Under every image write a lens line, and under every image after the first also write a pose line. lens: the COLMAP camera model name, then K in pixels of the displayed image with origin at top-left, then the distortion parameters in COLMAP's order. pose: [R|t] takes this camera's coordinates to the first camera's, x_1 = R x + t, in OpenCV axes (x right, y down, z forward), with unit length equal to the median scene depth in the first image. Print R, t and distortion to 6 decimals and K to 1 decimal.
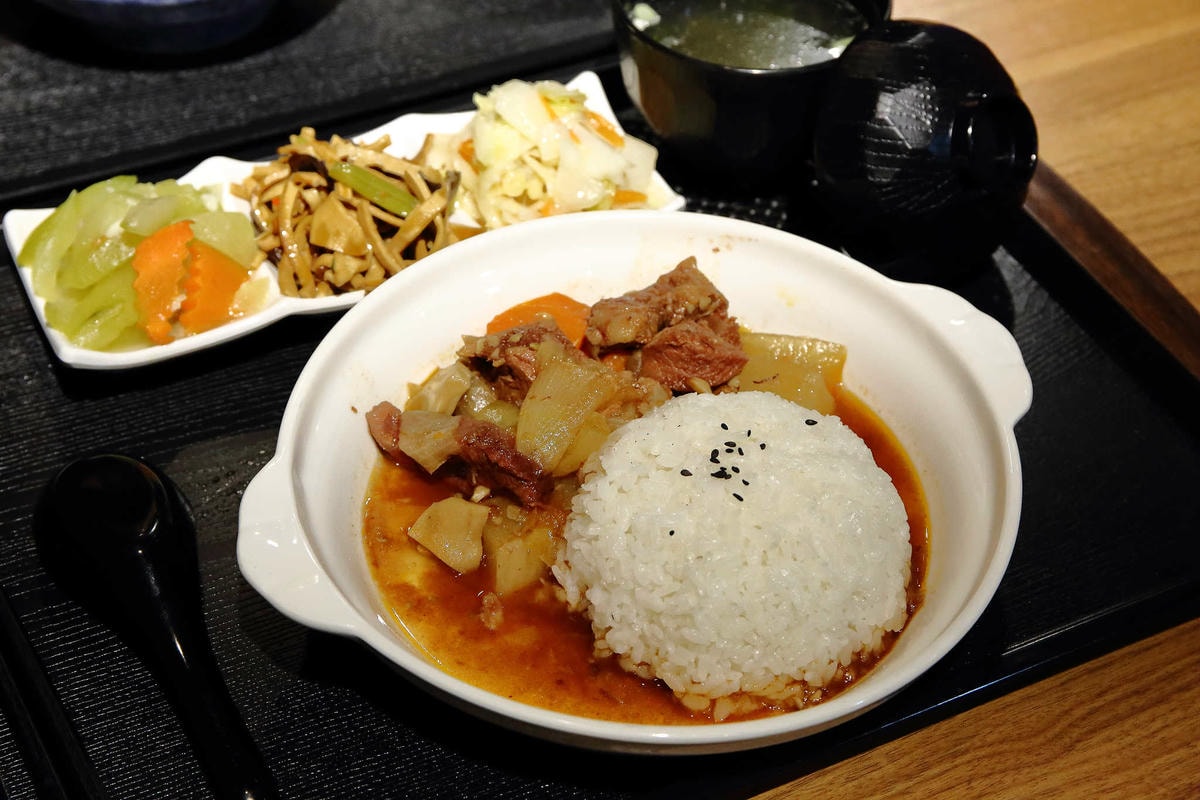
lens RADIAL K [[2072.4, 0, 600.0], [0, 2072.4, 400.0], [0, 0, 1]] dist [0.011517, 0.263671]
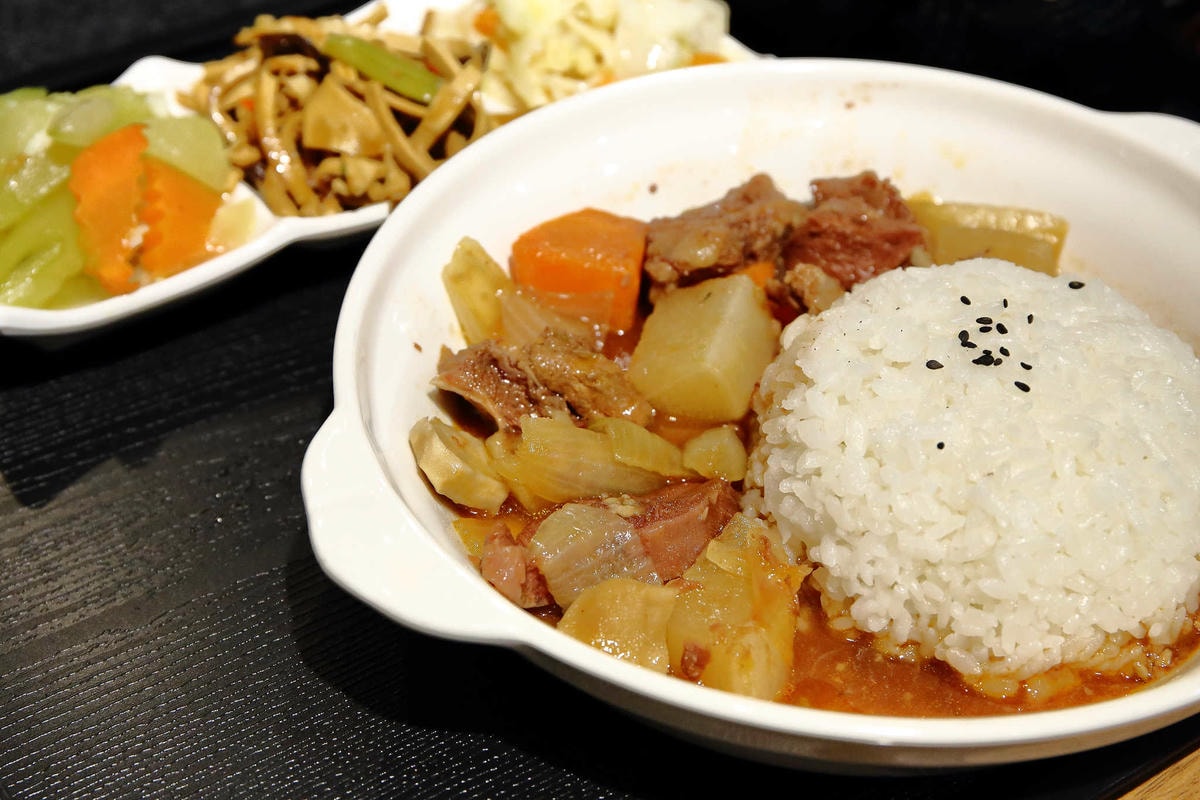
lens RADIAL K [[2072.4, 0, 600.0], [0, 2072.4, 400.0], [0, 0, 1]] dist [0.011517, 0.263671]
pose [[0.989102, -0.104998, 0.103209, -0.123280], [0.109325, 0.993310, -0.037185, 0.052100], [-0.098614, 0.048063, 0.993964, 0.270489]]
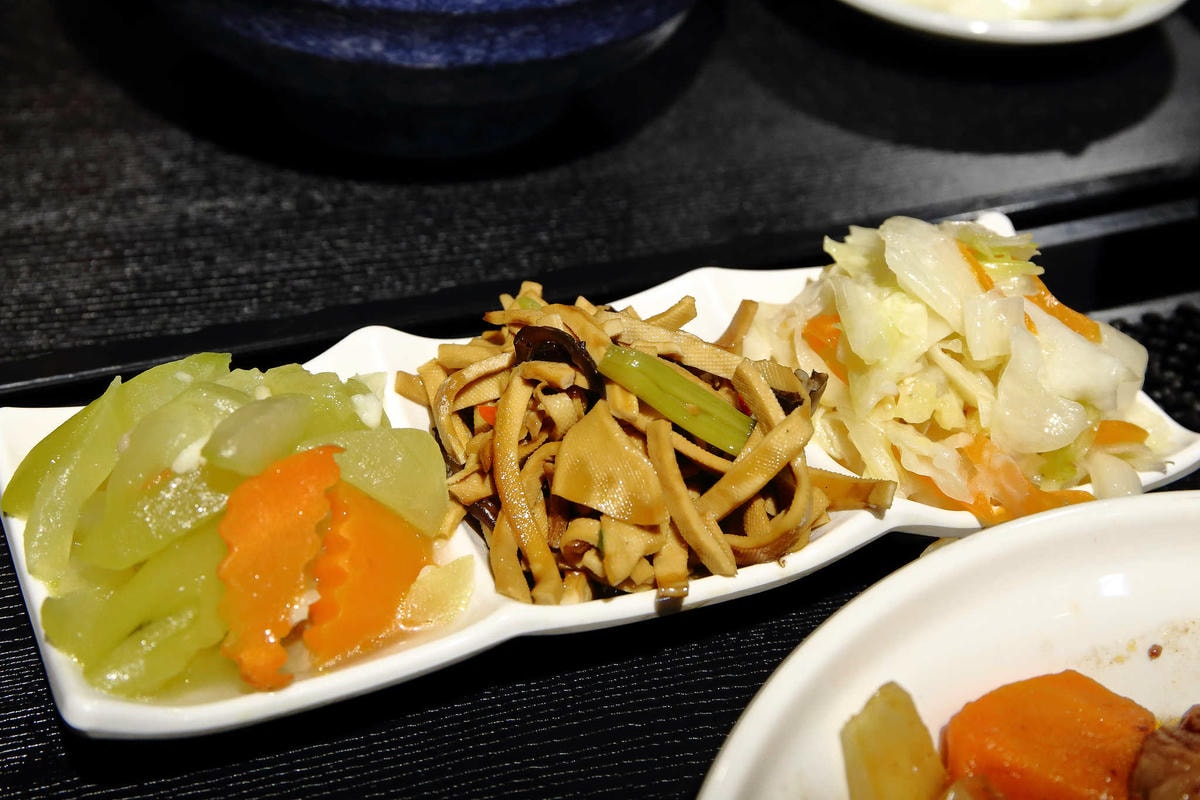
lens RADIAL K [[1990.4, 0, 600.0], [0, 1990.4, 400.0], [0, 0, 1]] dist [-0.027597, -0.049220]
pose [[0.998794, 0.047746, -0.011409, -0.124946], [-0.048526, 0.995413, -0.082451, -0.059504], [0.007420, 0.082906, 0.996530, 0.499232]]
